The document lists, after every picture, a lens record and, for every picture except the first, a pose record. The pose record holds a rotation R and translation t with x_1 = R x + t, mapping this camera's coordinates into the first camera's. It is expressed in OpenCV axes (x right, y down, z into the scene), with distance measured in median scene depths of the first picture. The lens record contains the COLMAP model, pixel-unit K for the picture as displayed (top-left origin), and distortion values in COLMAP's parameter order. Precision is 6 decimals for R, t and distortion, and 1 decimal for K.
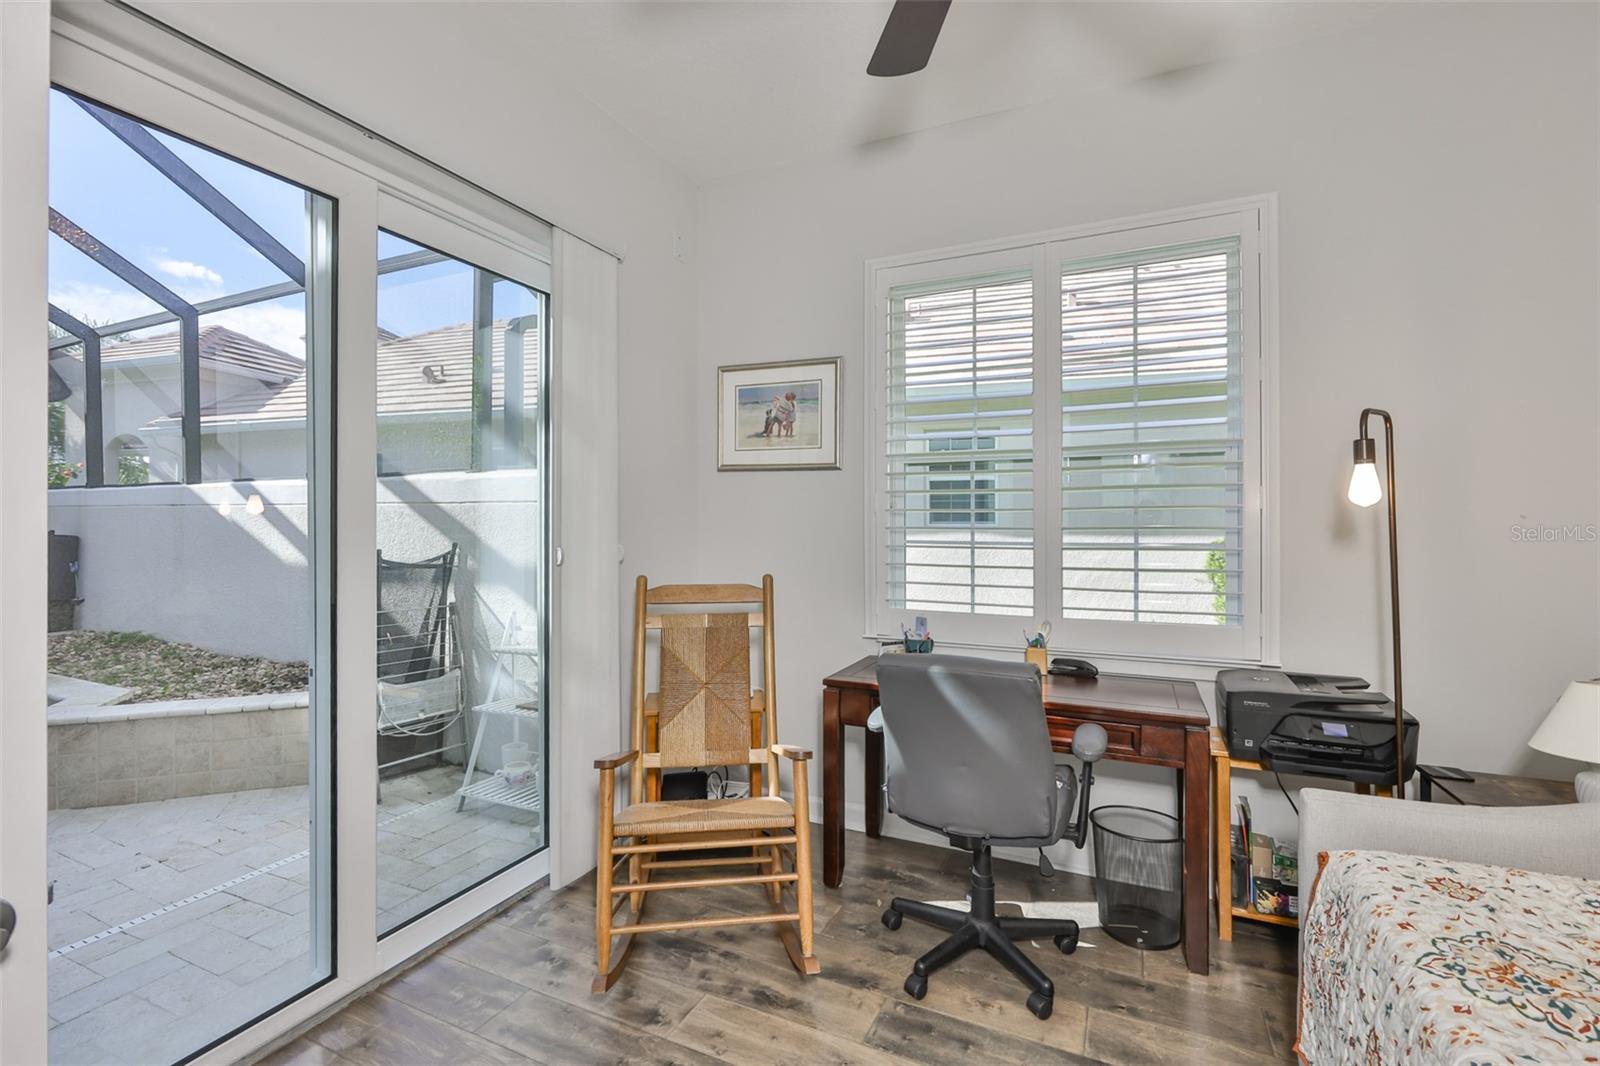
lens RADIAL K [[677.3, 0, 788.8], [0, 677.3, 529.4], [0, 0, 1]] dist [0.000012, 0.000050]
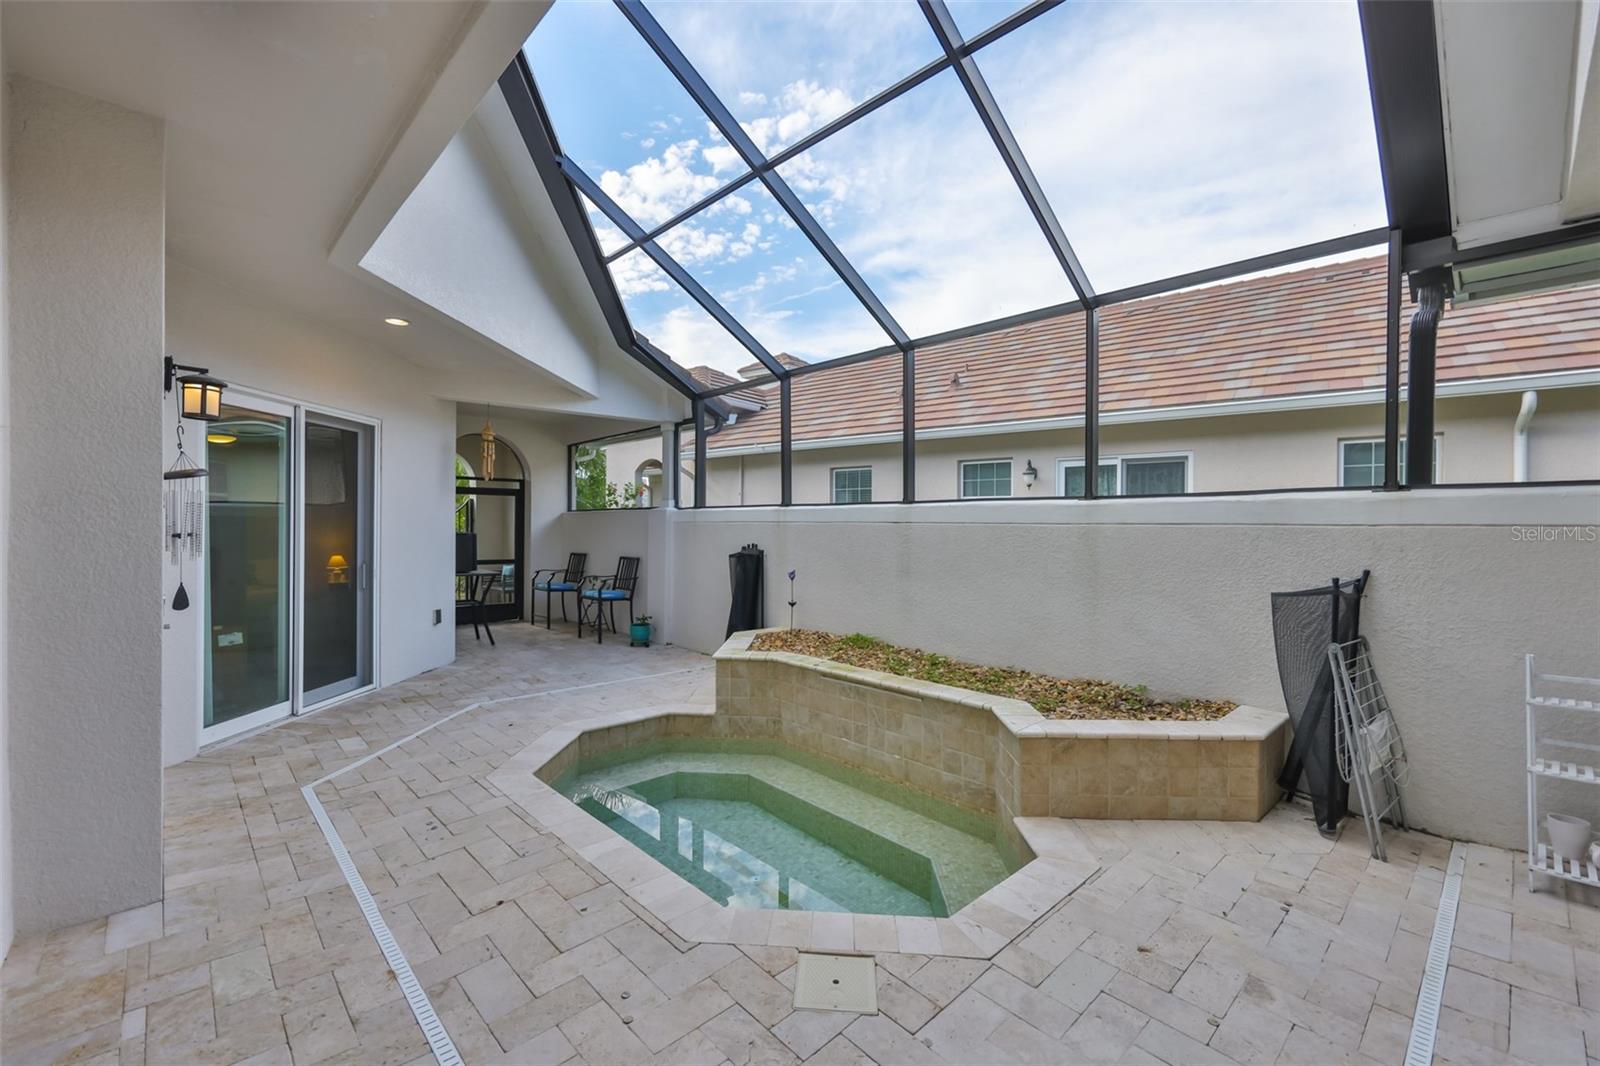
lens RADIAL K [[677.3, 0, 788.8], [0, 677.3, 529.4], [0, 0, 1]] dist [0.000012, 0.000050]
pose [[0.932461, 0.002672, -0.361260, -1.015943], [-0.003807, 0.999990, -0.002430, -0.032383], [0.361250, 0.003641, 0.932462, -0.134951]]
